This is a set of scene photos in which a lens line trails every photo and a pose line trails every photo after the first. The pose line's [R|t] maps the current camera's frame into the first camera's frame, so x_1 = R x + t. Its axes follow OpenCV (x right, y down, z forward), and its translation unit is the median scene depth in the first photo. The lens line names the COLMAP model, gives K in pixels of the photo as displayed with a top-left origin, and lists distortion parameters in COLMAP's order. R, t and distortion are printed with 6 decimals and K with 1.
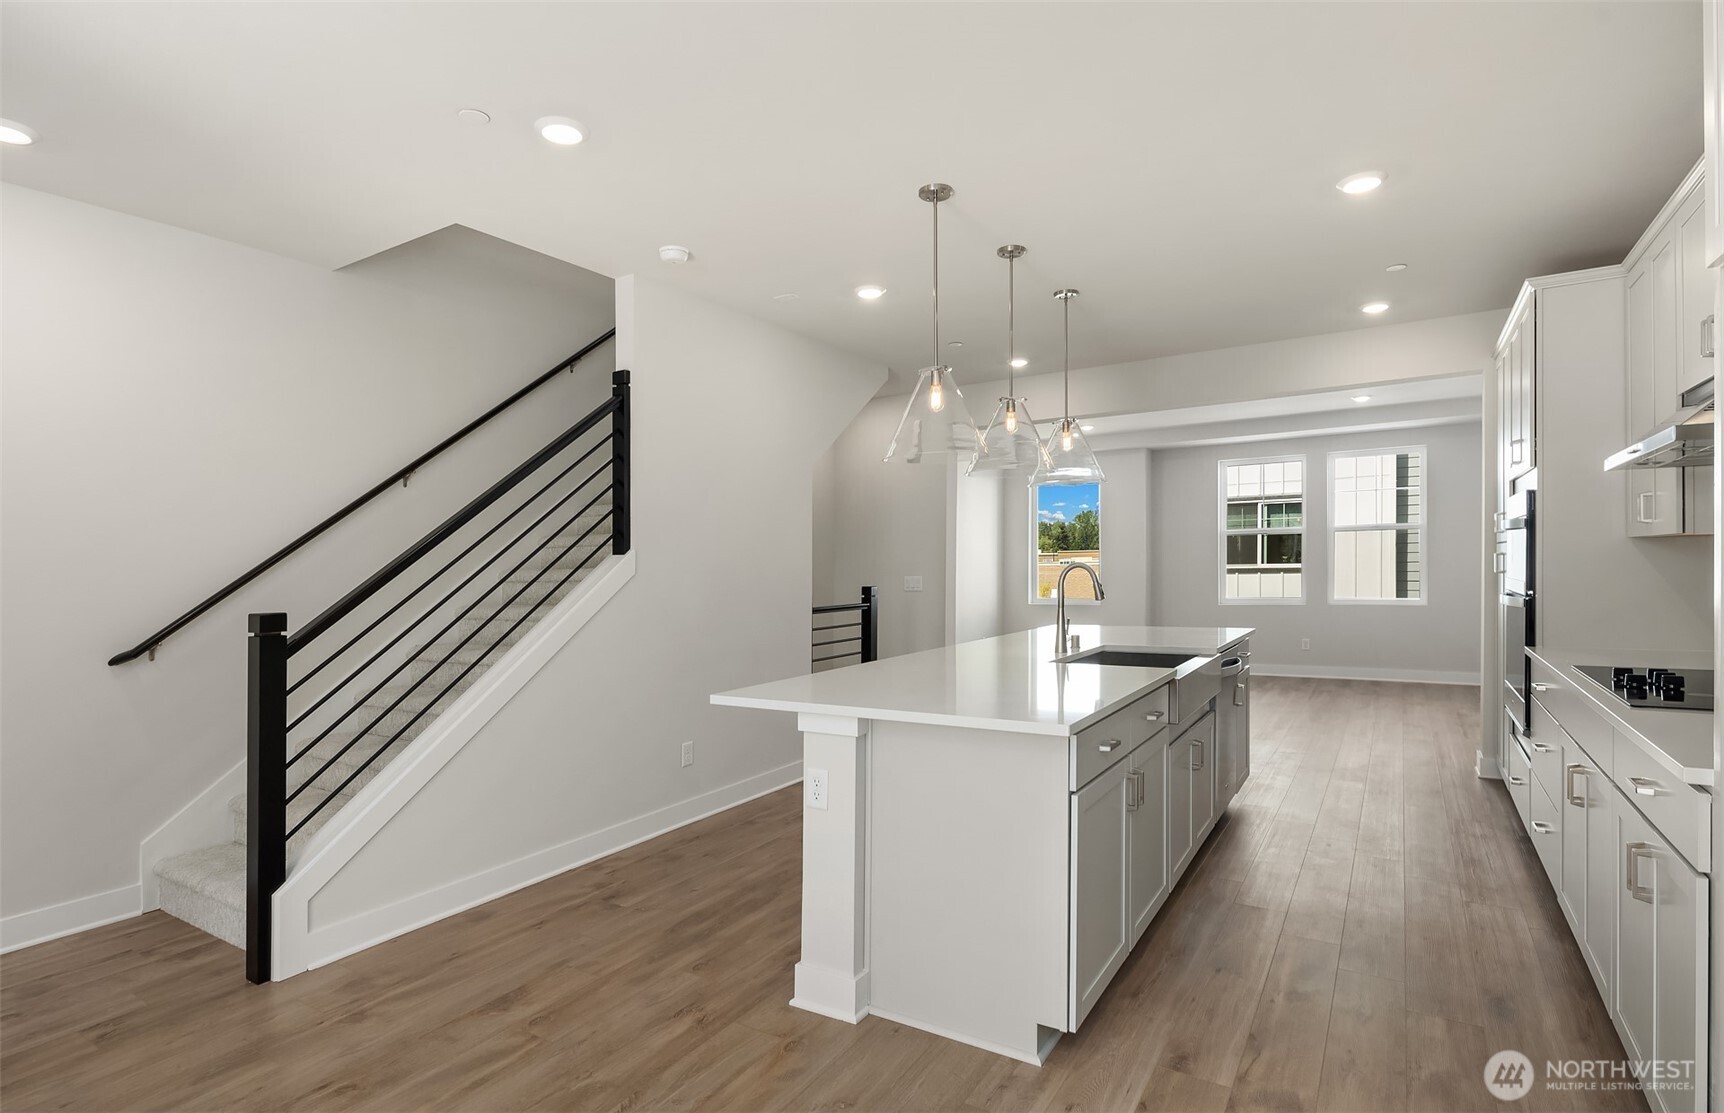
lens RADIAL K [[857.4, 0, 862.0], [0, 857.4, 556.5], [0, 0, 1]] dist [0.002028, 0.000069]
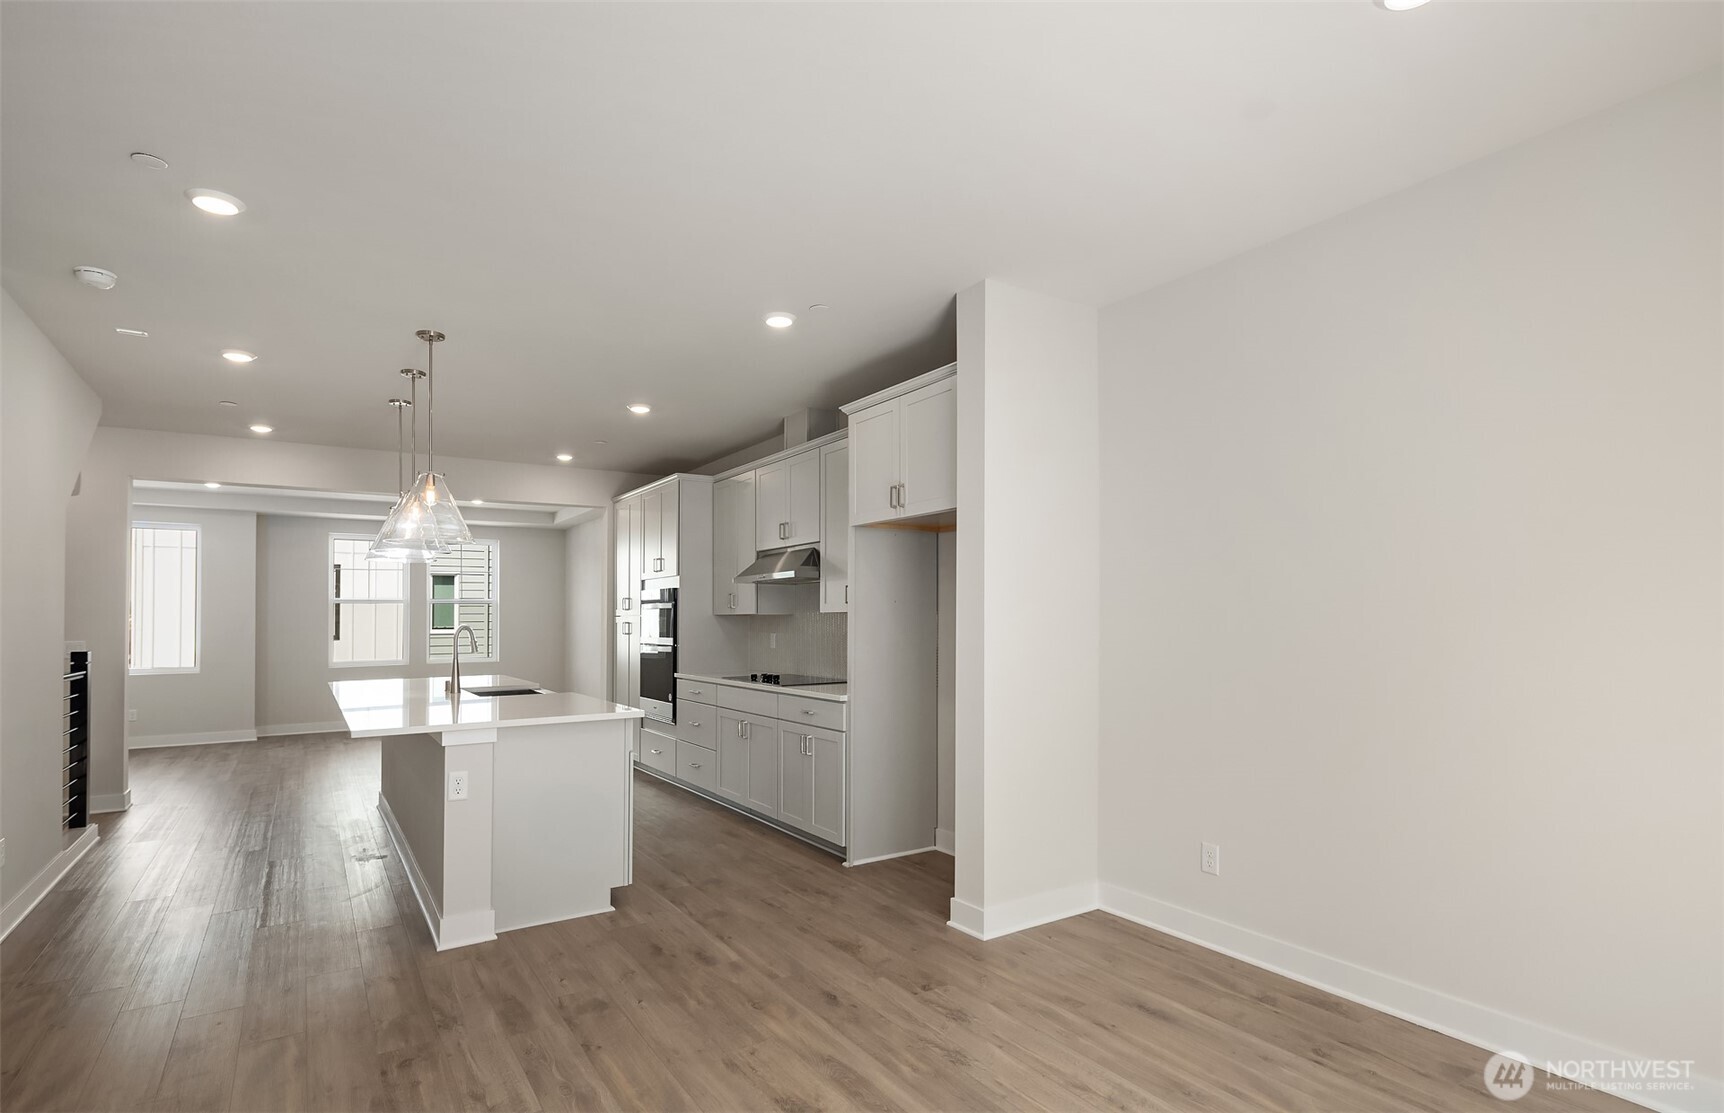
lens RADIAL K [[837.8, 0, 860.9], [0, 837.8, 615.0], [0, 0, 1]] dist [0.000804, 0.000048]
pose [[0.407633, 0.019891, 0.912929, -0.800882], [-0.008609, 0.999802, -0.017940, 0.011643], [-0.913105, -0.000546, 0.407724, -0.108383]]
